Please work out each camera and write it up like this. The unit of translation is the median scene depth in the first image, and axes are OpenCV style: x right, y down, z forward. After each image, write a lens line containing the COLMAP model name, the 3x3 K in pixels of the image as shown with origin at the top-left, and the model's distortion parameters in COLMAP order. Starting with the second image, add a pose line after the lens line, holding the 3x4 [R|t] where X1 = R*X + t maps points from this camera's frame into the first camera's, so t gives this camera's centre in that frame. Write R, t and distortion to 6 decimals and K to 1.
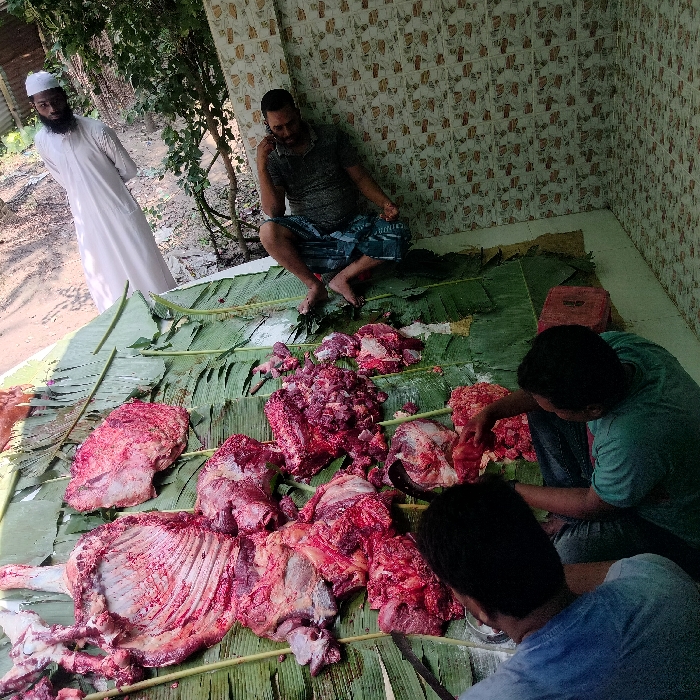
lens RADIAL K [[622.0, 0, 331.2], [0, 622.0, 348.7], [0, 0, 1]] dist [0.004325, -0.039382]
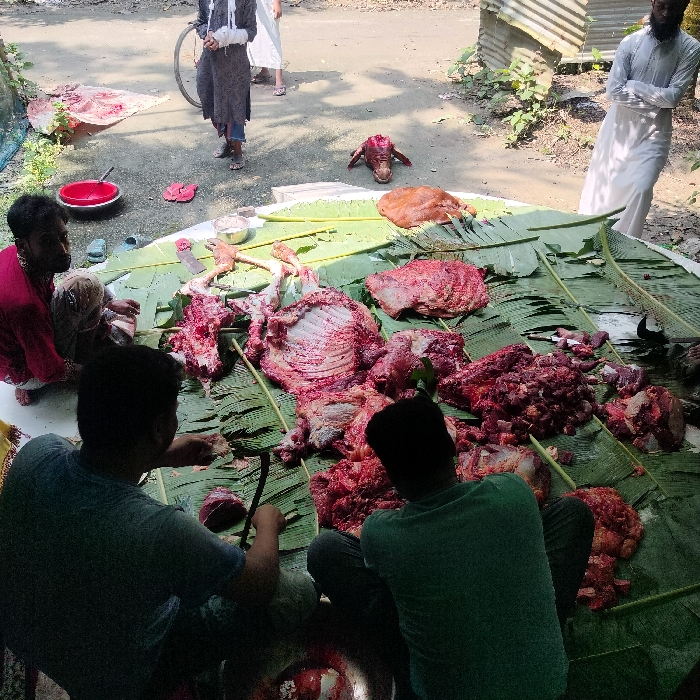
lens RADIAL K [[622.0, 0, 331.2], [0, 622.0, 348.7], [0, 0, 1]] dist [0.004325, -0.039382]
pose [[0.292751, 0.737926, -0.608081, 0.461454], [-0.607541, 0.634624, 0.477646, -0.231630], [0.738371, 0.229603, 0.634107, 0.131842]]
